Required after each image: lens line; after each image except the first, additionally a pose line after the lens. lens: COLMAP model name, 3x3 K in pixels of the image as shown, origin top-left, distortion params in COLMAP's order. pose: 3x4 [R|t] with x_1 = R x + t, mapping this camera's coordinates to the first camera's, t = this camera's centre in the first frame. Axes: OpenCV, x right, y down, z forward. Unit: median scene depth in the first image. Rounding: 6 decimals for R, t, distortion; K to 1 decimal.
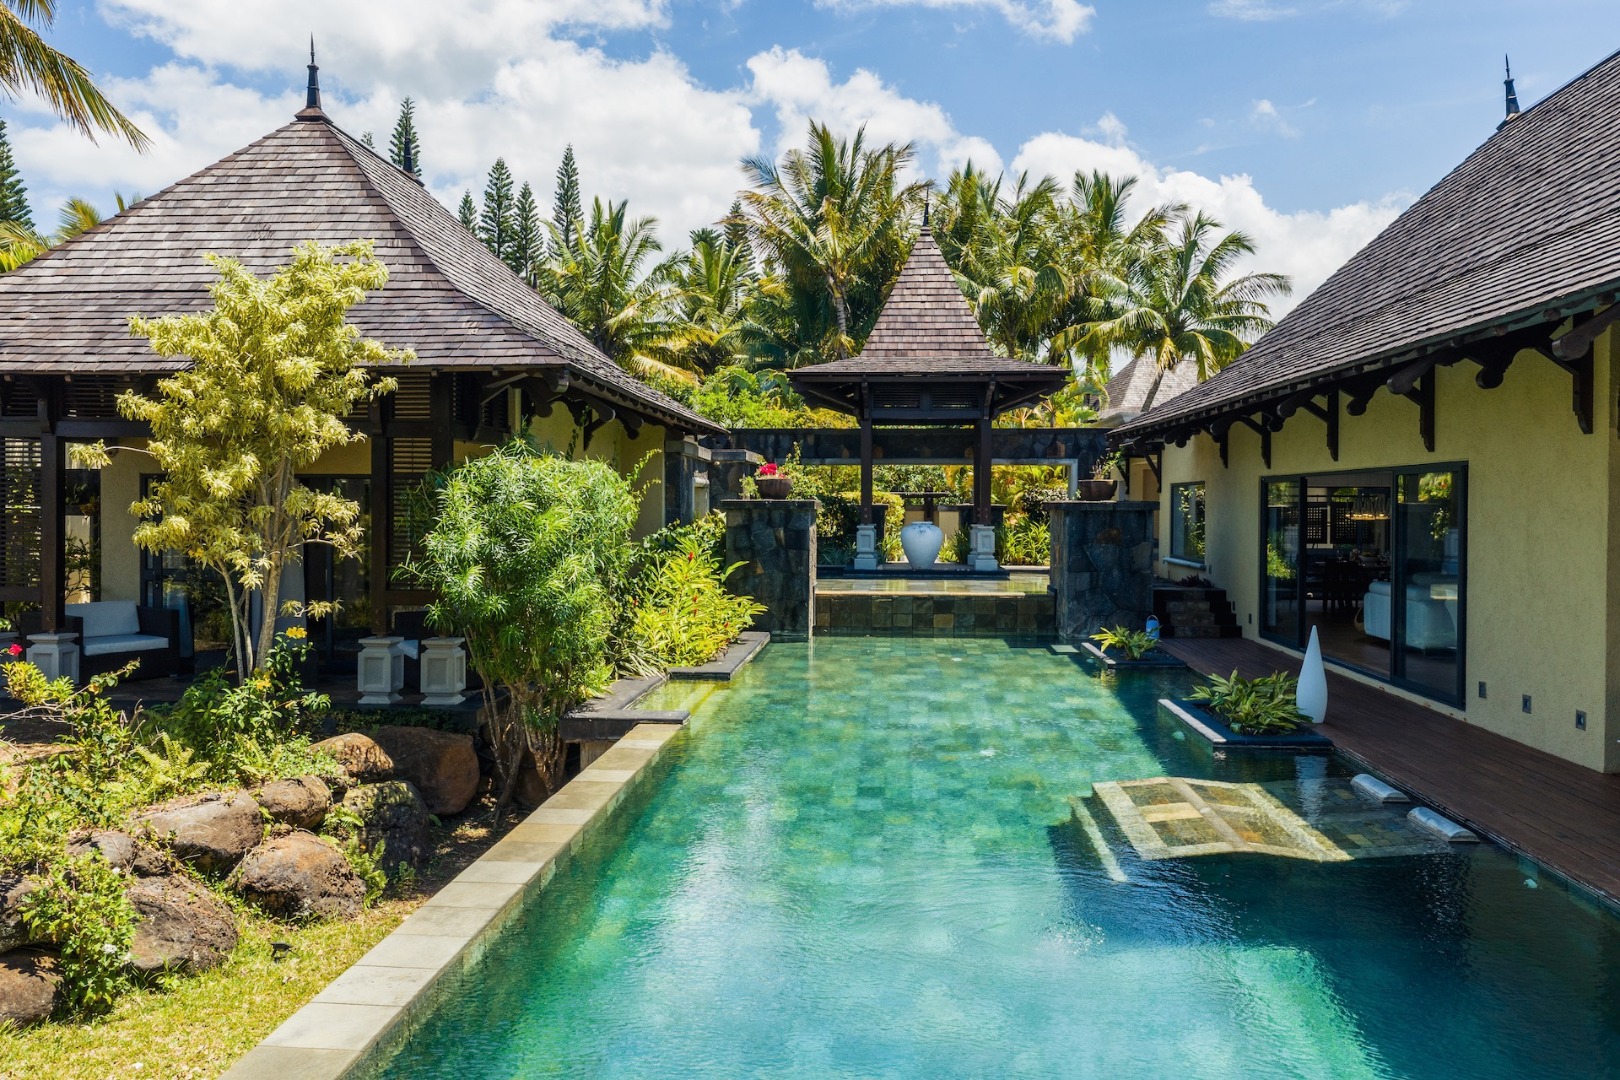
lens RADIAL K [[1364.0, 0, 810.1], [0, 1364.0, 492.5], [0, 0, 1]] dist [0.054401, 0.015505]
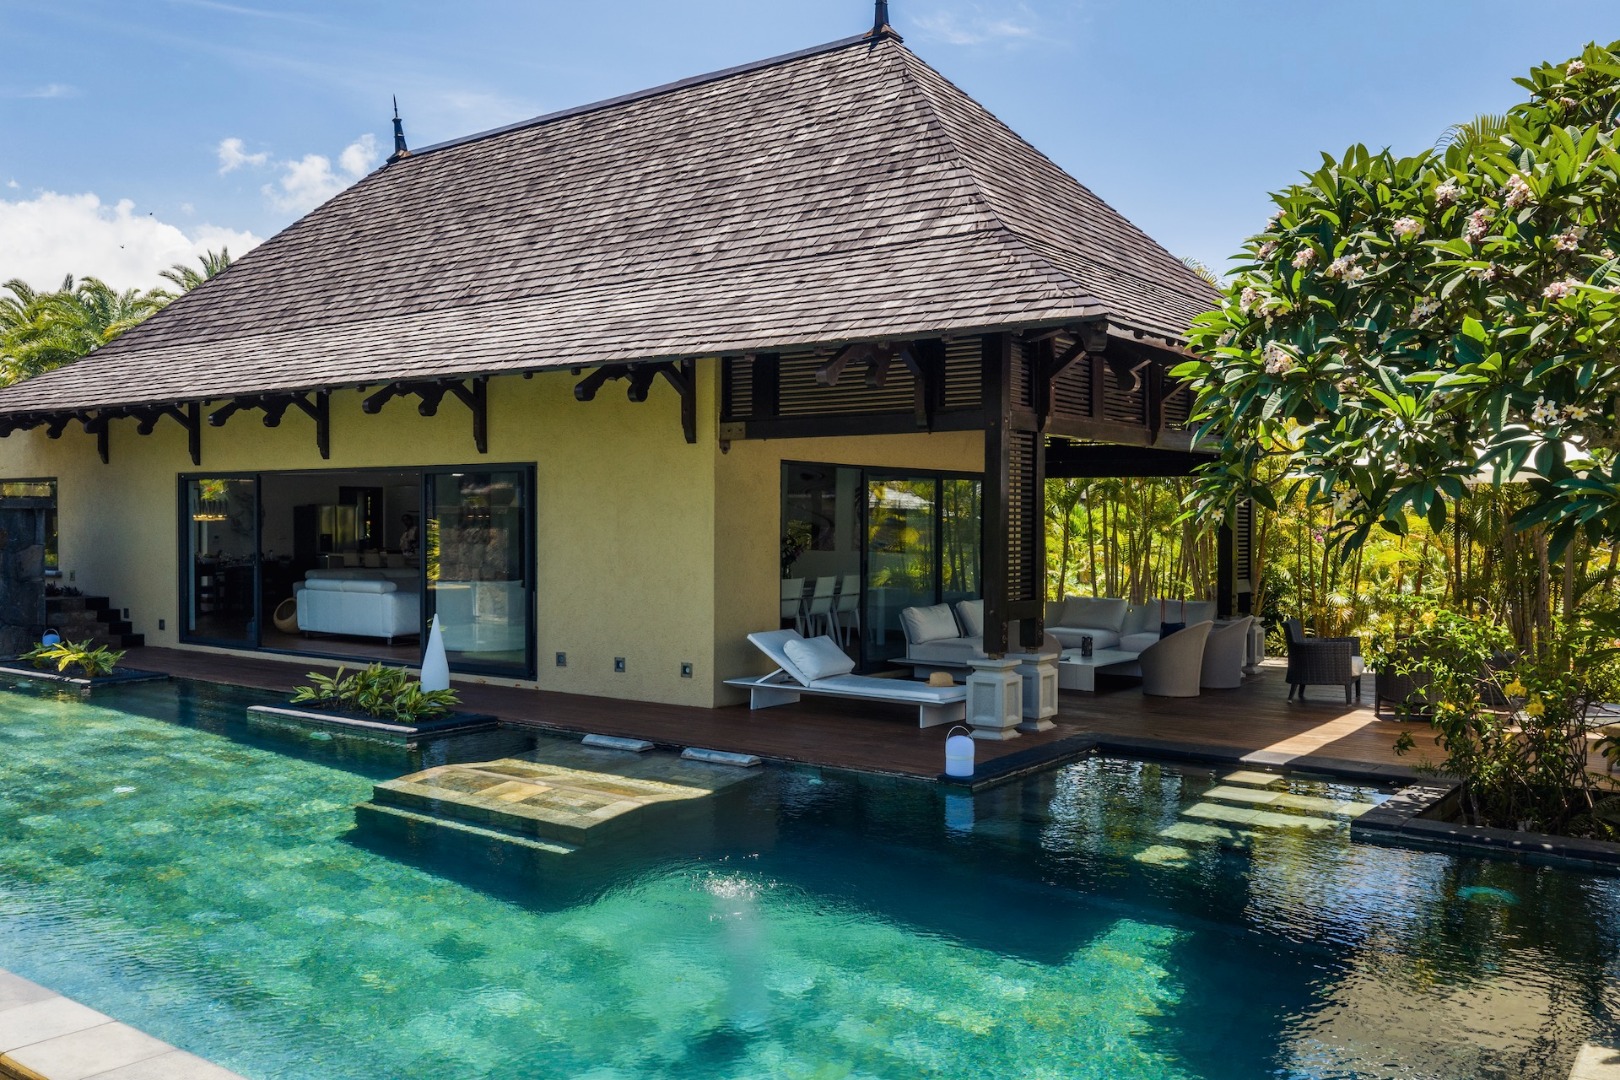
lens RADIAL K [[1378.9, 0, 810.0], [0, 1378.9, 540.0], [0, 0, 1]] dist [-0.008120, -0.002032]
pose [[0.552828, -0.014379, 0.833171, -0.139646], [-0.009409, 0.999680, 0.023496, 0.005007], [-0.833242, -0.020829, 0.552516, 0.071705]]
